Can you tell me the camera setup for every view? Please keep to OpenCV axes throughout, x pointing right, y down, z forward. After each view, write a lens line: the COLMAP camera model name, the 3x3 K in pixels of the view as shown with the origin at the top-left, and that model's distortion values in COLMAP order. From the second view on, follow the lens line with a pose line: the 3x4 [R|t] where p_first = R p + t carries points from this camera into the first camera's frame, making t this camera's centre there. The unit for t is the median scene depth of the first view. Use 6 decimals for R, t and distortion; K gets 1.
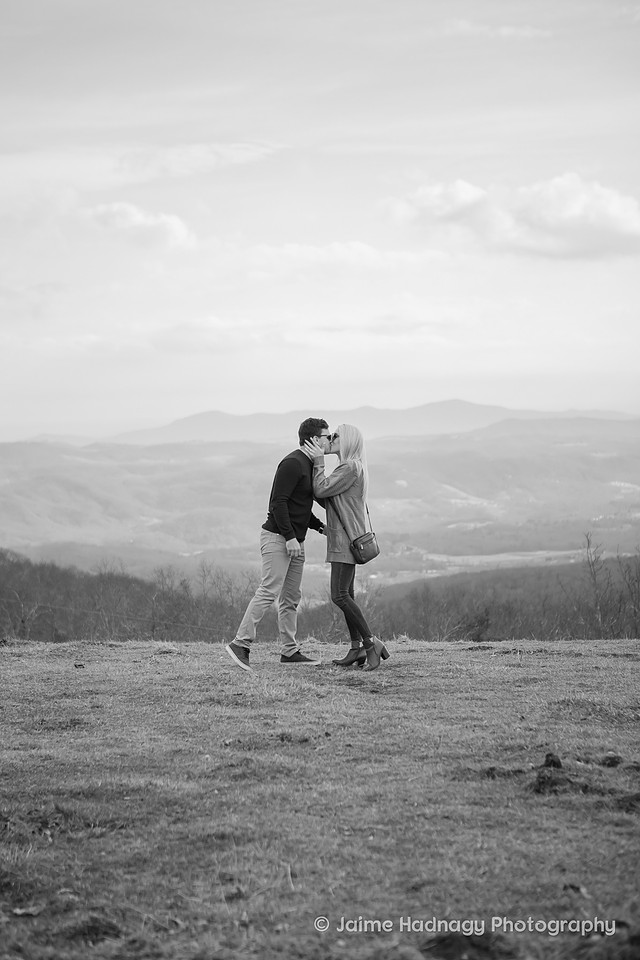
lens RADIAL K [[1939.4, 0, 320.3], [0, 1939.4, 493.5], [0, 0, 1]] dist [0.246462, 0.051689]
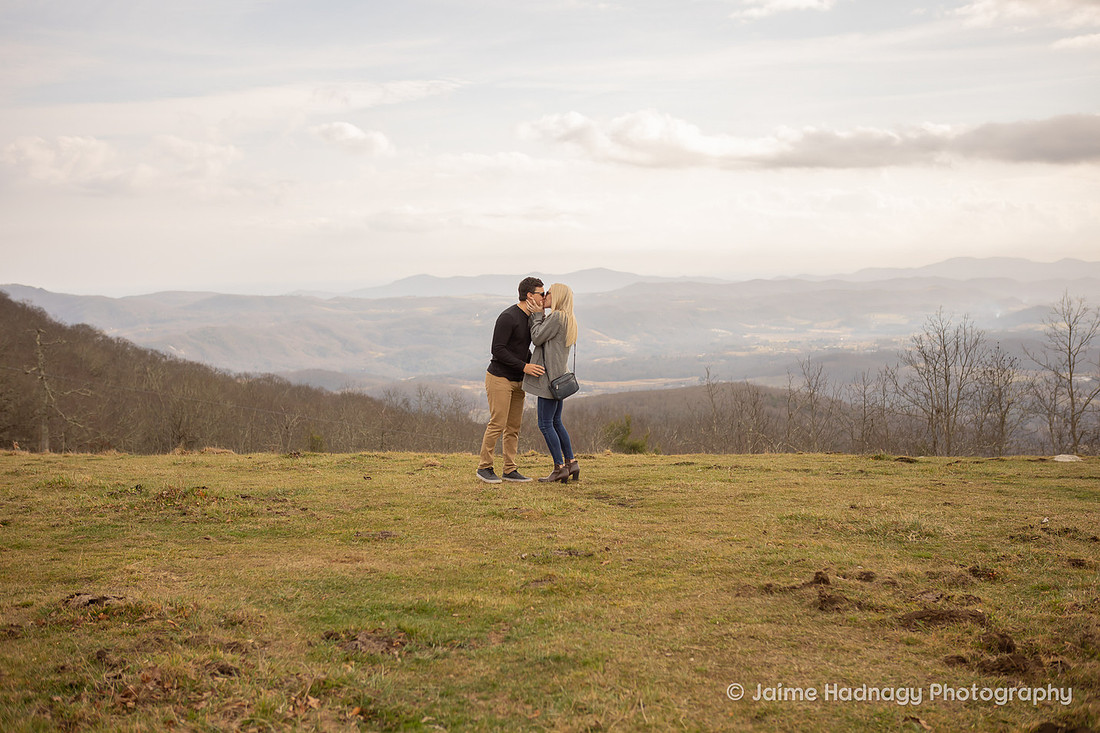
lens RADIAL K [[1371.1, 0, 552.9], [0, 1371.1, 407.2], [0, 0, 1]] dist [-0.025895, 0.018051]
pose [[0.998766, 0.006446, 0.049243, -0.057054], [-0.009038, 0.998574, 0.052610, -0.003041], [-0.048834, -0.052990, 0.997400, 0.153853]]
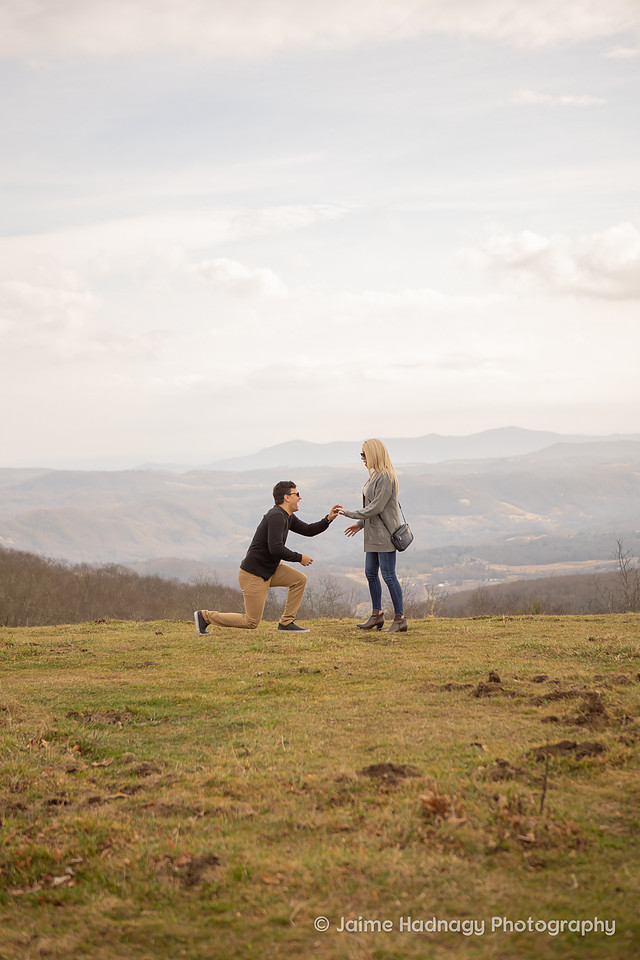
lens RADIAL K [[1780.6, 0, 325.4], [0, 1780.6, 465.0], [0, 0, 1]] dist [0.088077, 0.112985]
pose [[0.998833, -0.016132, -0.045532, 0.044209], [0.014762, 0.999433, -0.030277, 0.018453], [0.045995, 0.029569, 0.998504, -0.174812]]
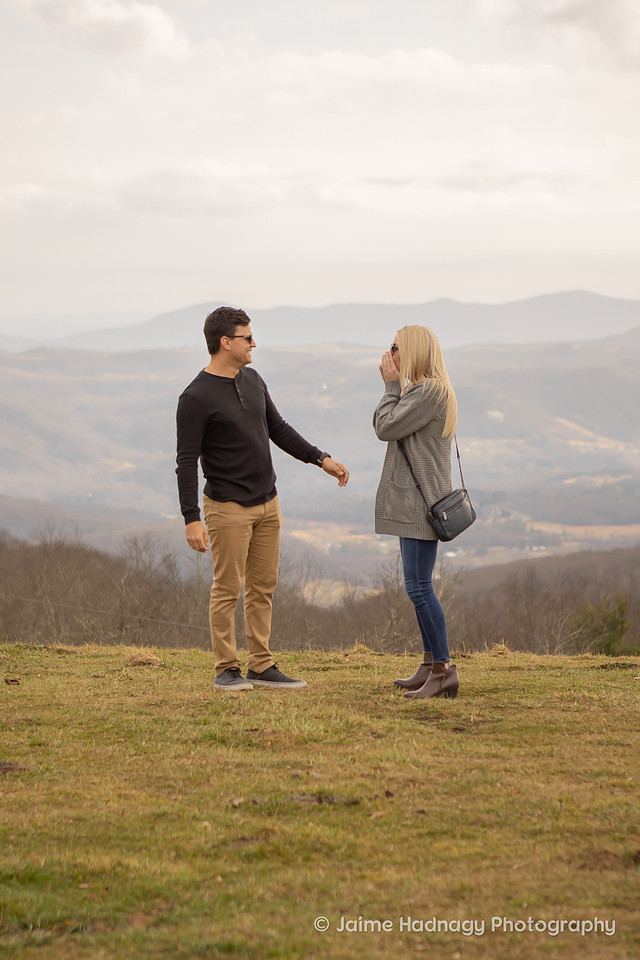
lens RADIAL K [[2894.9, 0, 320.0], [0, 2894.9, 480.0], [0, 0, 1]] dist [0.194222, 0.970125]
pose [[0.999702, 0.017009, -0.017500, -0.003374], [-0.016696, 0.999701, 0.017879, 0.000714], [0.017799, -0.017582, 0.999687, 0.019481]]
